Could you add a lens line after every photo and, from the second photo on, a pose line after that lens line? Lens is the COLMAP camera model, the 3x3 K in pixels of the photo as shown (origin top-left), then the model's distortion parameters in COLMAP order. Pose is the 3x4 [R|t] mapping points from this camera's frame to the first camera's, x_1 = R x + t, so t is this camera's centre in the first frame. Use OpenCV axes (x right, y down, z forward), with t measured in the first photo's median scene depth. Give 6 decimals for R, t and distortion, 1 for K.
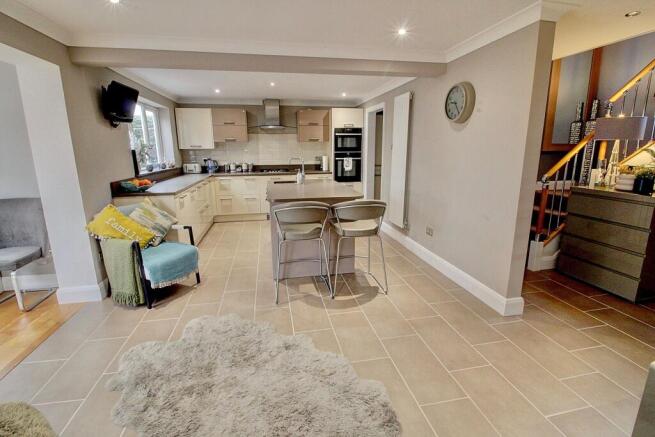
lens RADIAL K [[304.9, 0, 325.7], [0, 304.9, 216.8], [0, 0, 1]] dist [-0.003049, -0.005528]
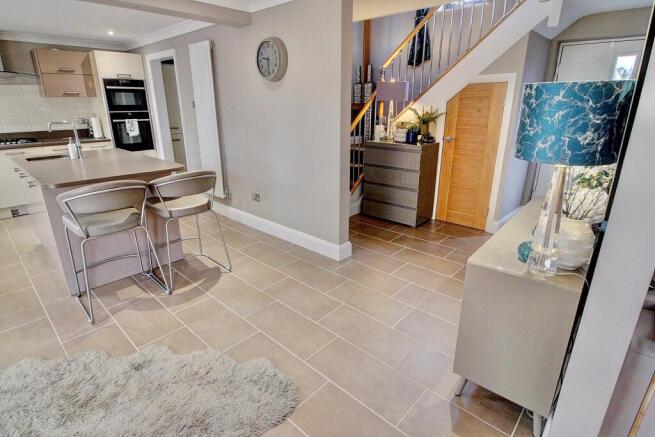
lens RADIAL K [[342.0, 0, 317.5], [0, 342.0, 217.9], [0, 0, 1]] dist [-0.005675, -0.006633]
pose [[0.807038, -0.181434, 0.561936, -0.135603], [0.124826, 0.982540, 0.137964, -0.013954], [-0.577156, -0.041198, 0.815594, 0.018547]]
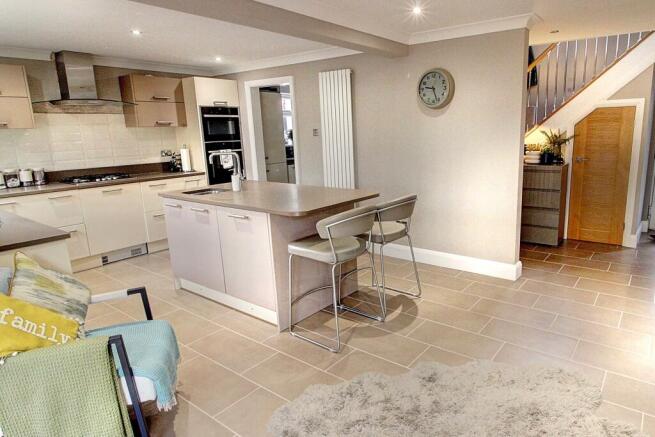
lens RADIAL K [[428.7, 0, 330.0], [0, 428.7, 224.5], [0, 0, 1]] dist [0.004095, -0.010699]
pose [[0.713672, -0.163136, 0.681218, -0.805038], [0.168803, 0.983896, 0.058776, -0.076514], [-0.679836, 0.073045, 0.729717, 0.239512]]
